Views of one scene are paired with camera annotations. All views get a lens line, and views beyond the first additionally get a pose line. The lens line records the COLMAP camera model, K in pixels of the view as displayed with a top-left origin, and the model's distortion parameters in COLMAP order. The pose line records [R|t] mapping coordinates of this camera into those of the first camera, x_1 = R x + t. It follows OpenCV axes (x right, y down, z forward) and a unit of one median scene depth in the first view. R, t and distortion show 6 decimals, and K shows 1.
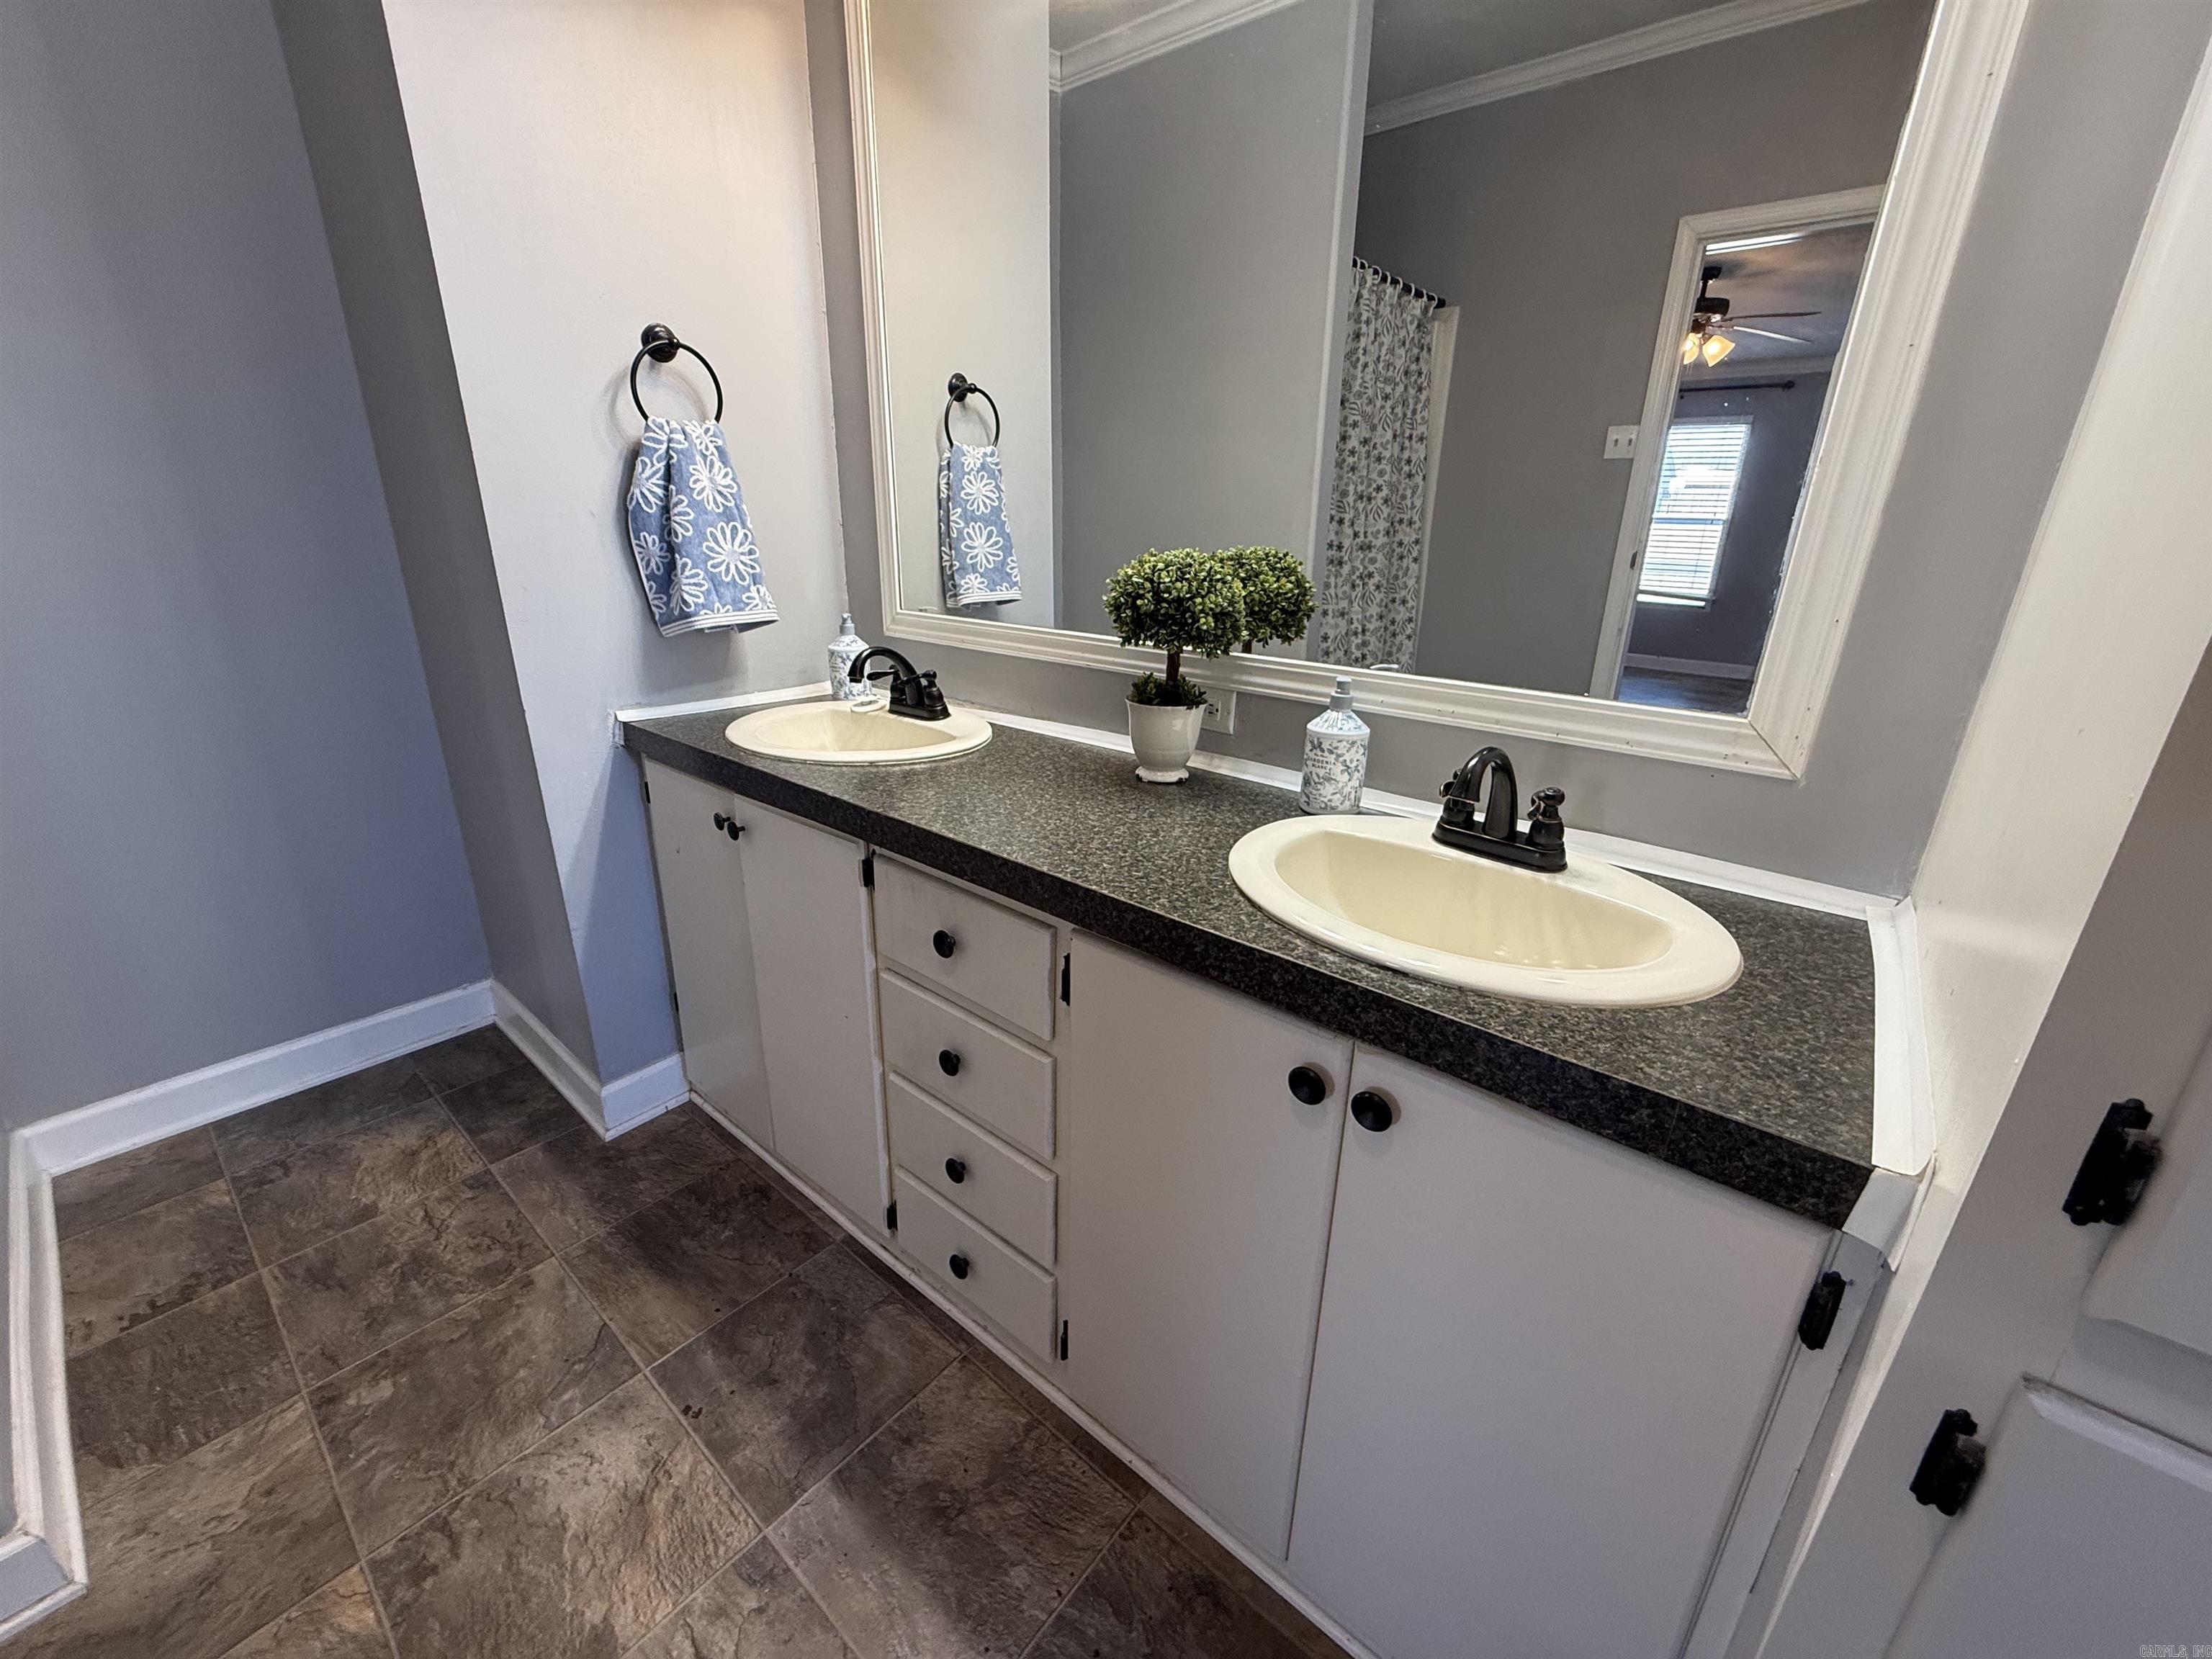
lens RADIAL K [[875.6, 0, 1097.4], [0, 875.6, 824.2], [0, 0, 1]] dist [0.000302, 0.000117]
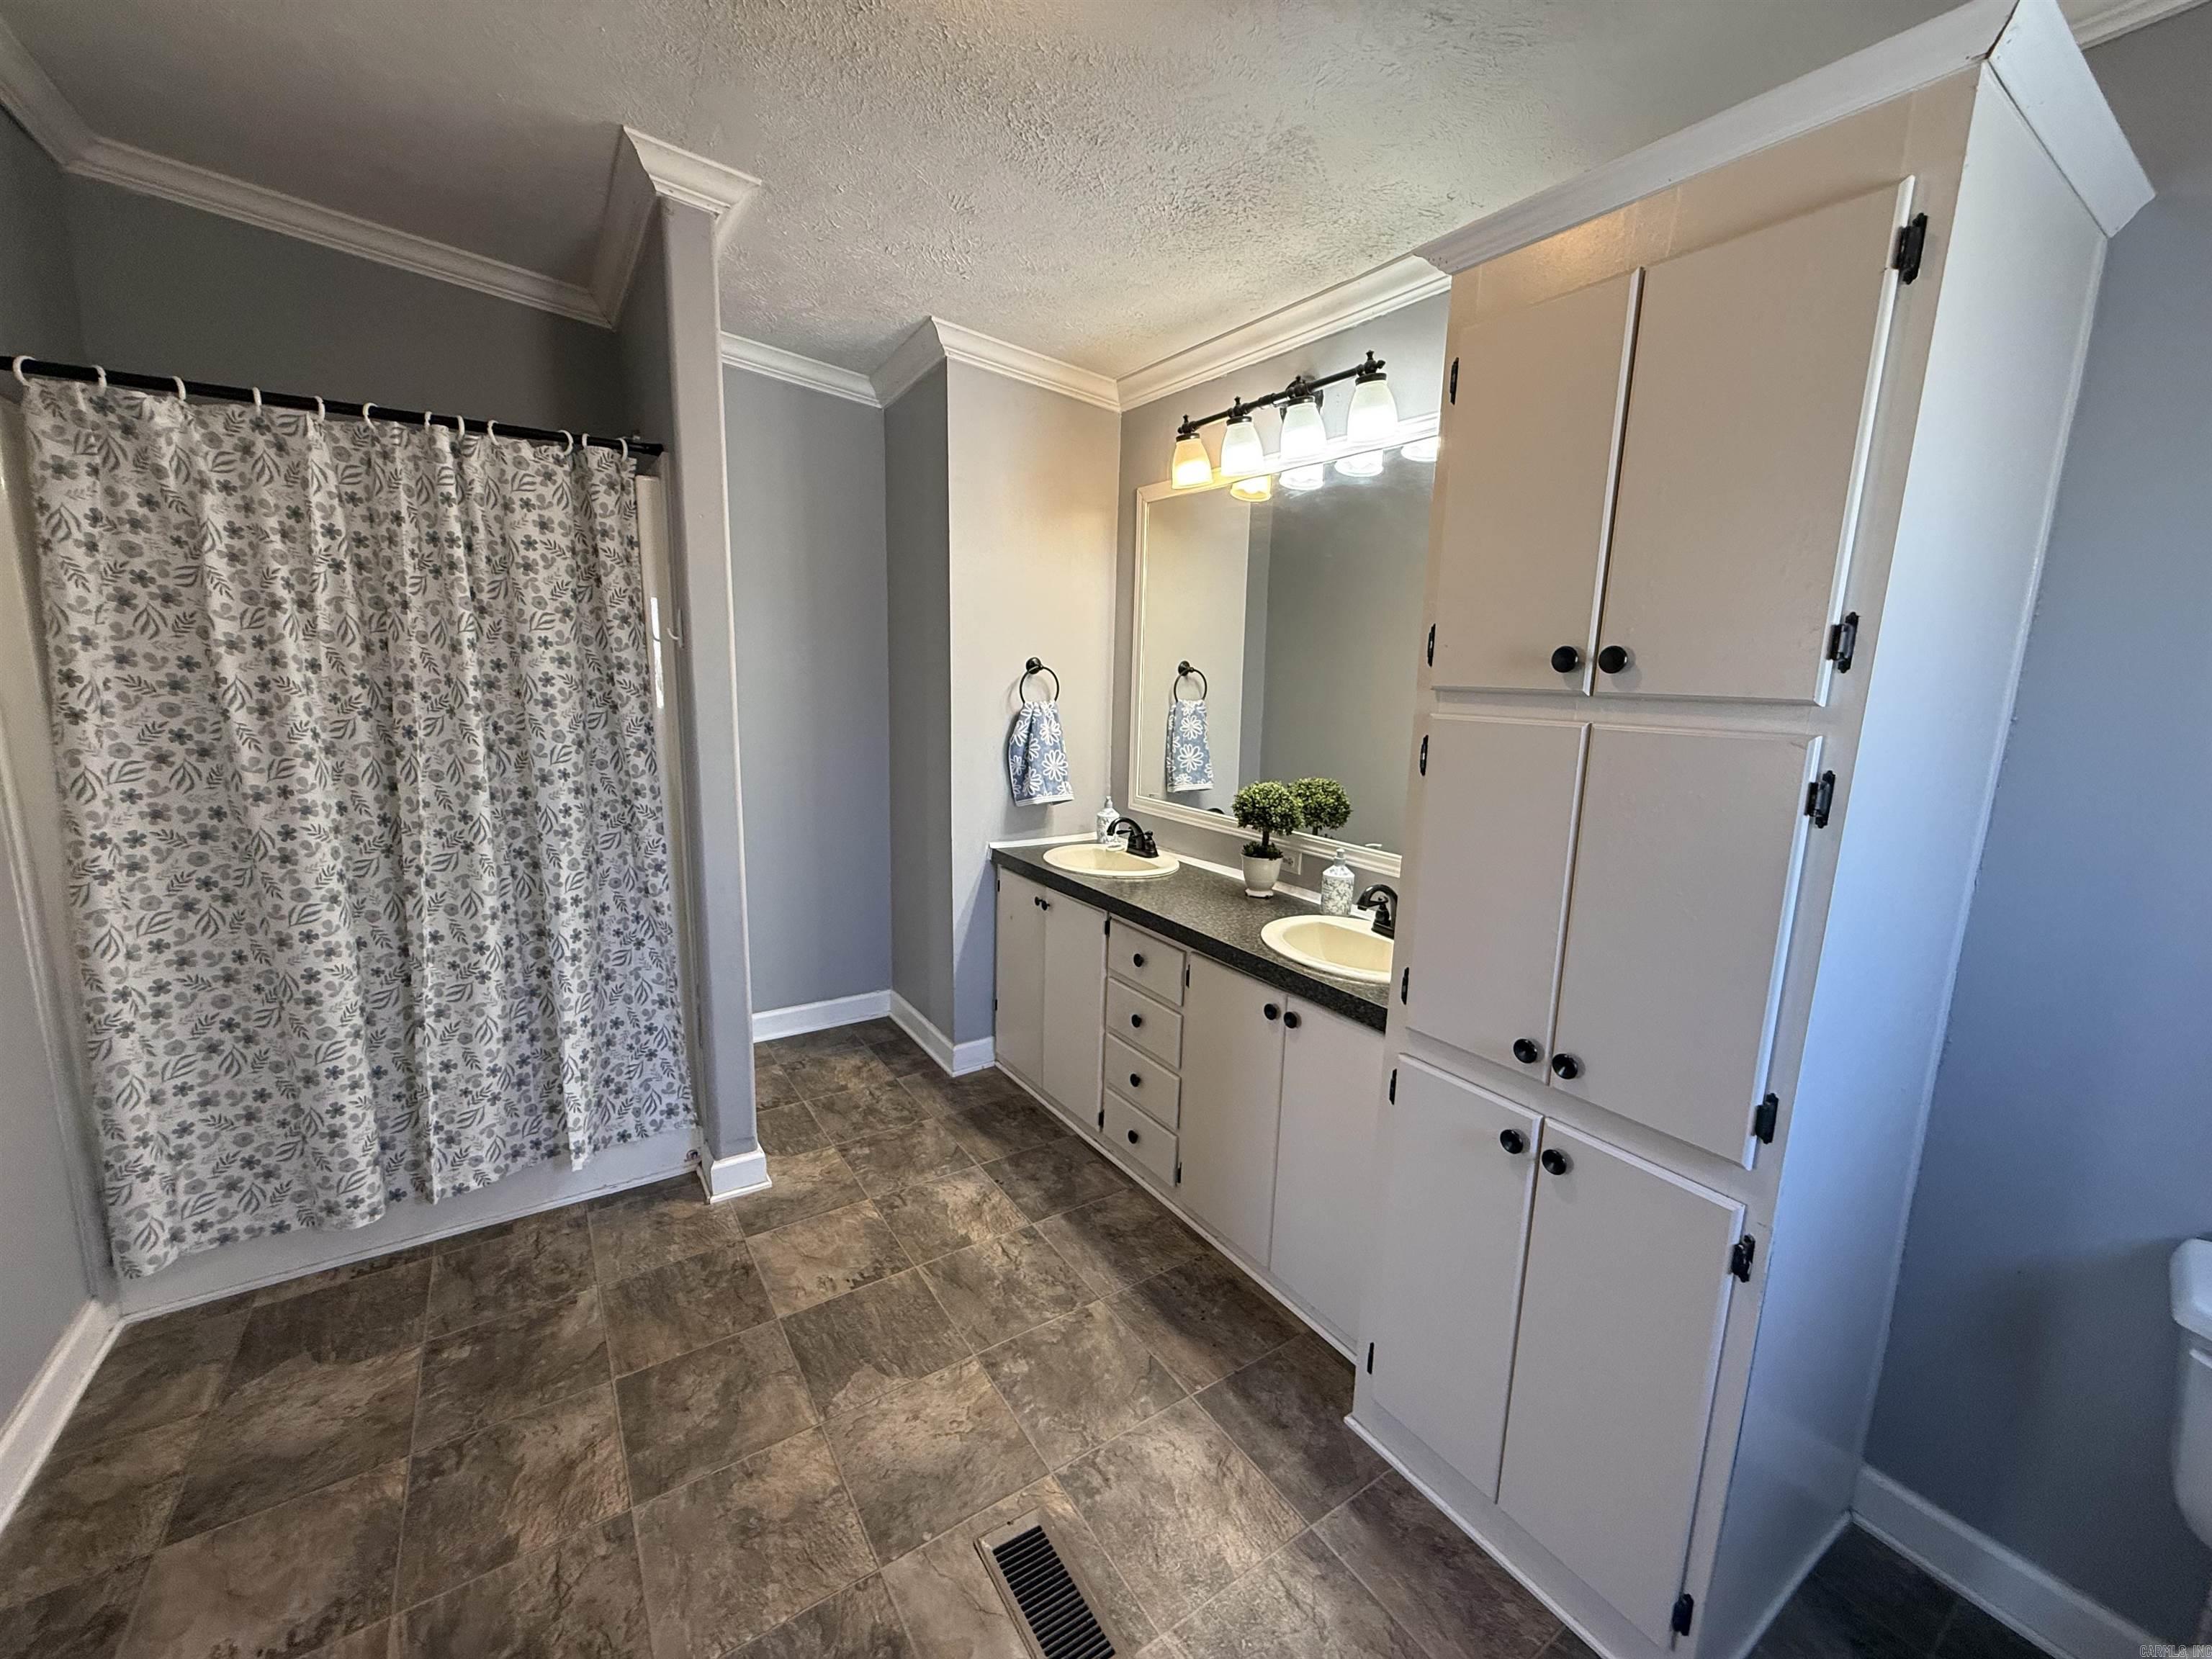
lens RADIAL K [[875.6, 0, 1099.5], [0, 875.6, 824.6], [0, 0, 1]] dist [0.000302, 0.000117]
pose [[0.960448, 0.054821, -0.273010, 0.253045], [-0.098800, 0.983731, -0.150042, 0.118108], [0.260343, 0.171081, 0.950238, -0.943037]]
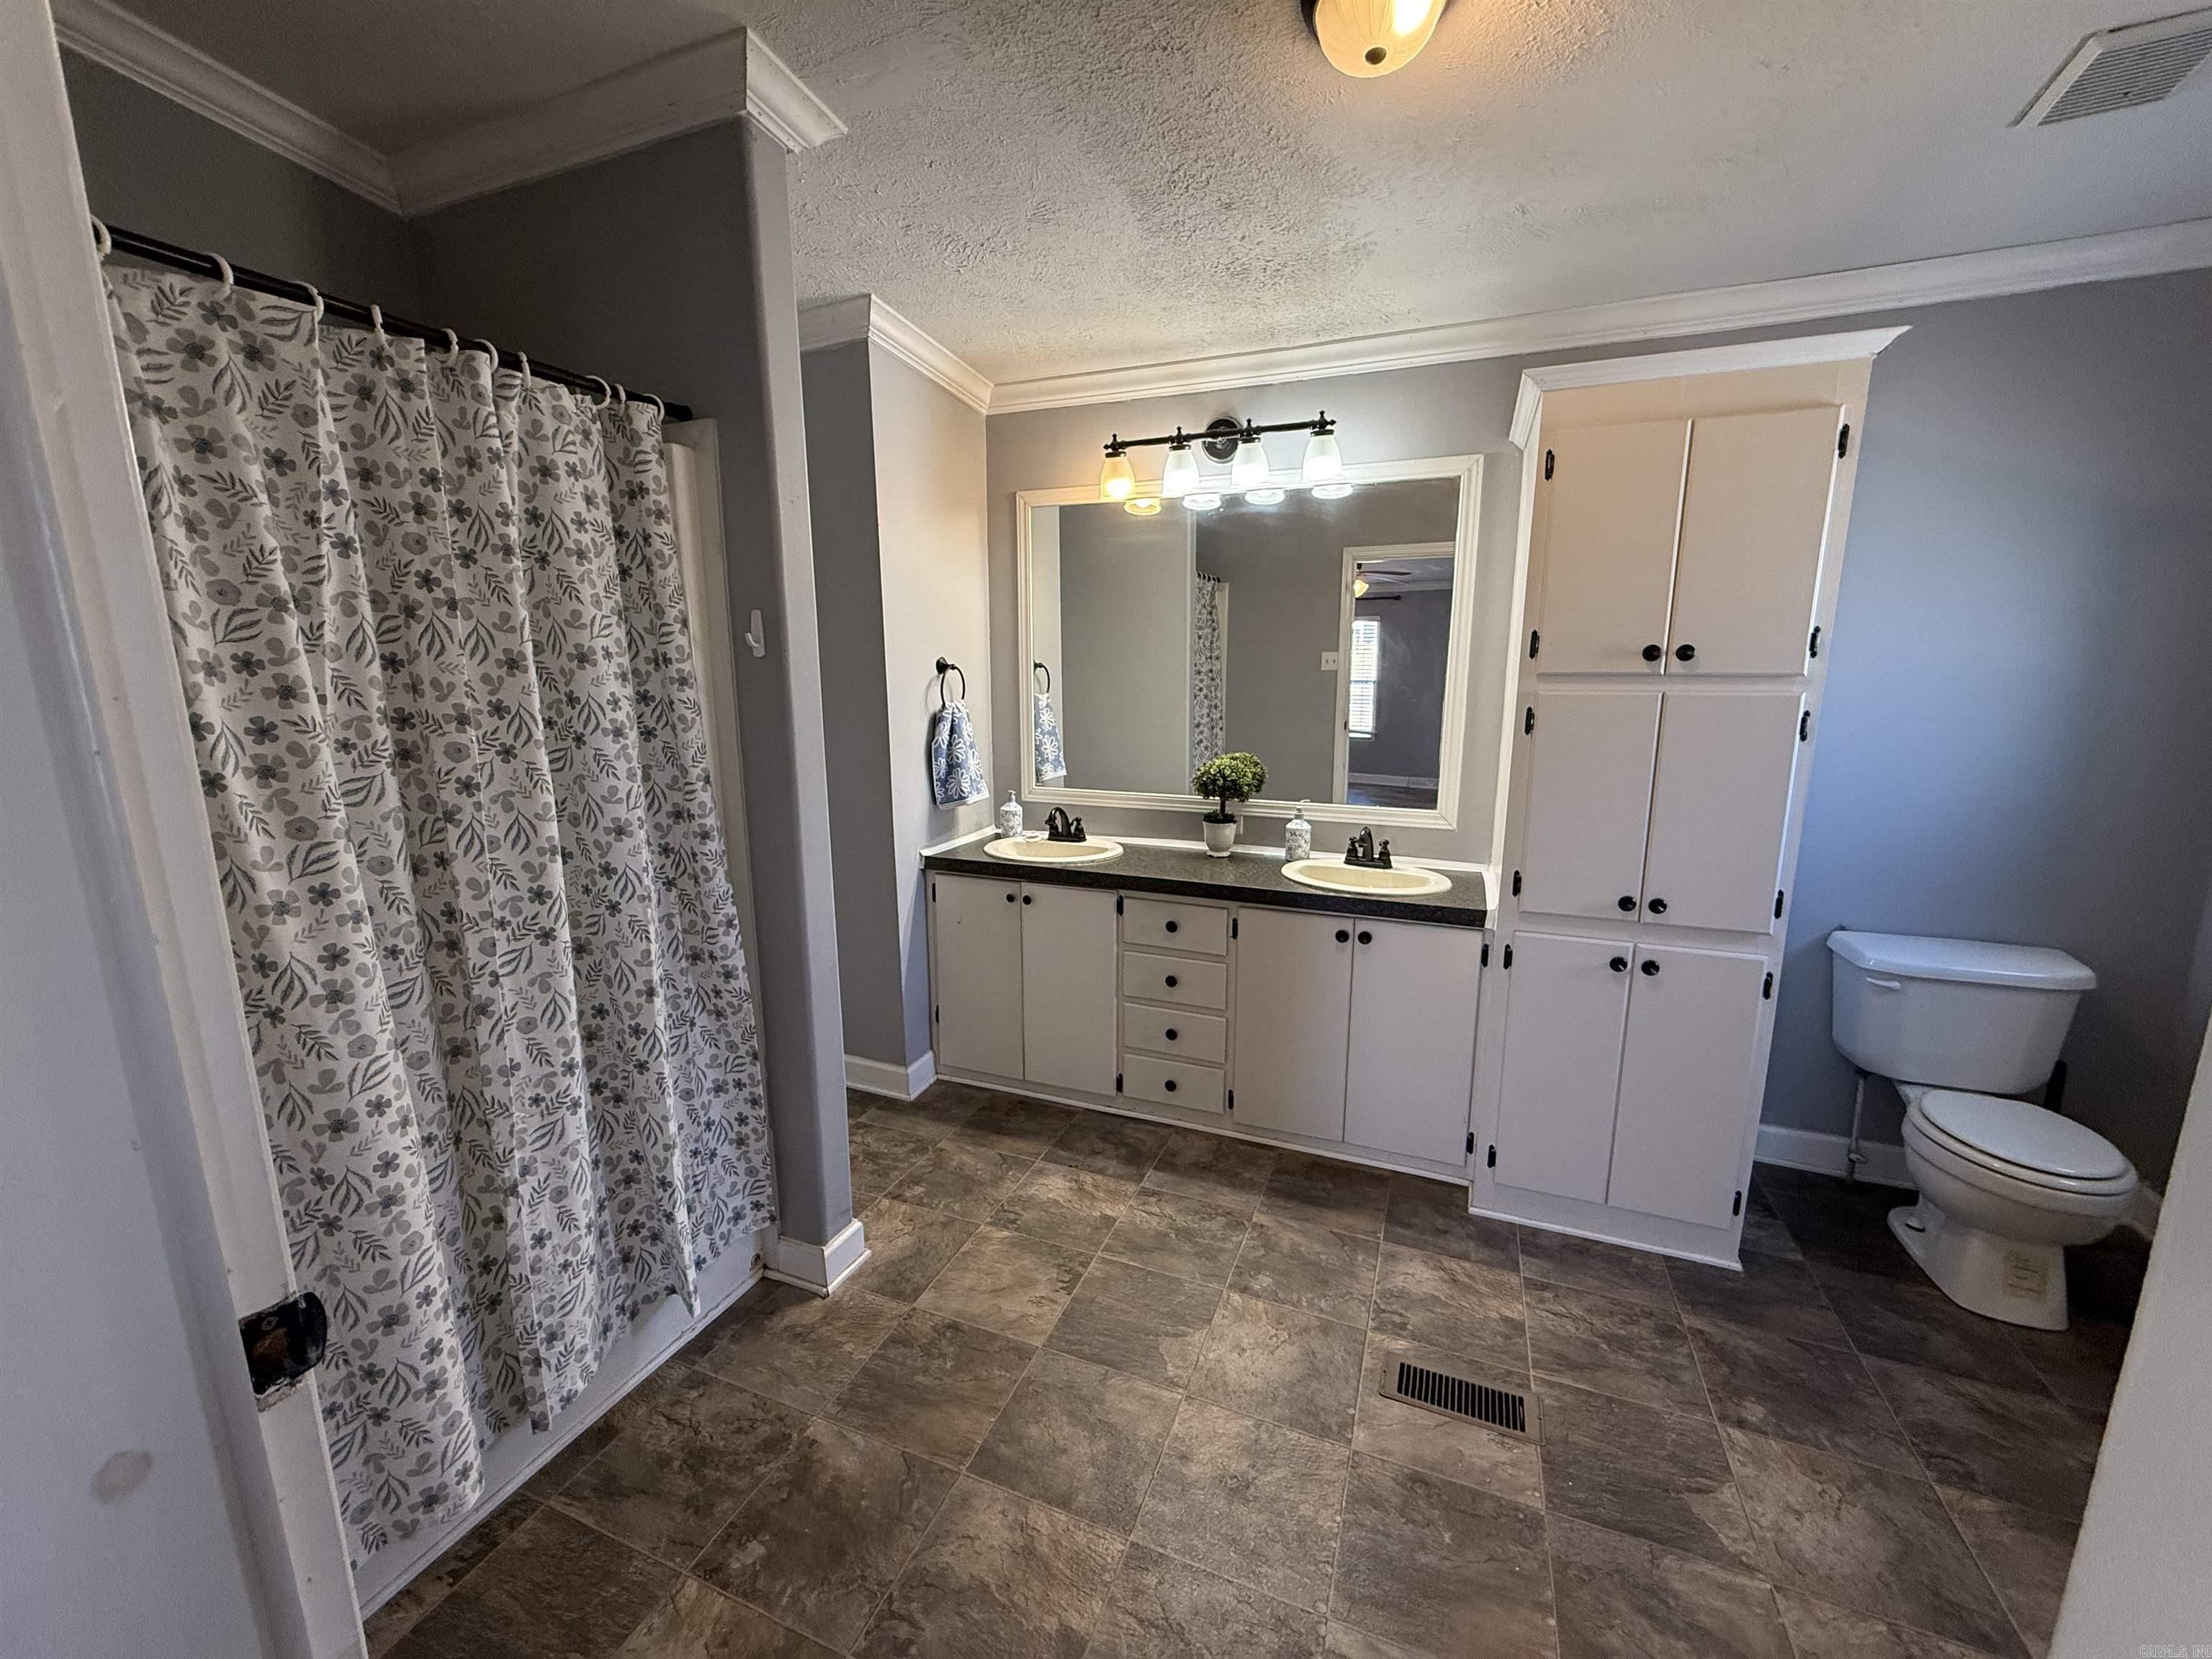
lens RADIAL K [[875.6, 0, 1095.5], [0, 875.6, 824.9], [0, 0, 1]] dist [0.000302, 0.000117]
pose [[0.951940, -0.075032, 0.296953, -0.892131], [0.118996, 0.983968, -0.132839, 0.130412], [-0.282225, 0.161791, 0.945607, -1.054999]]
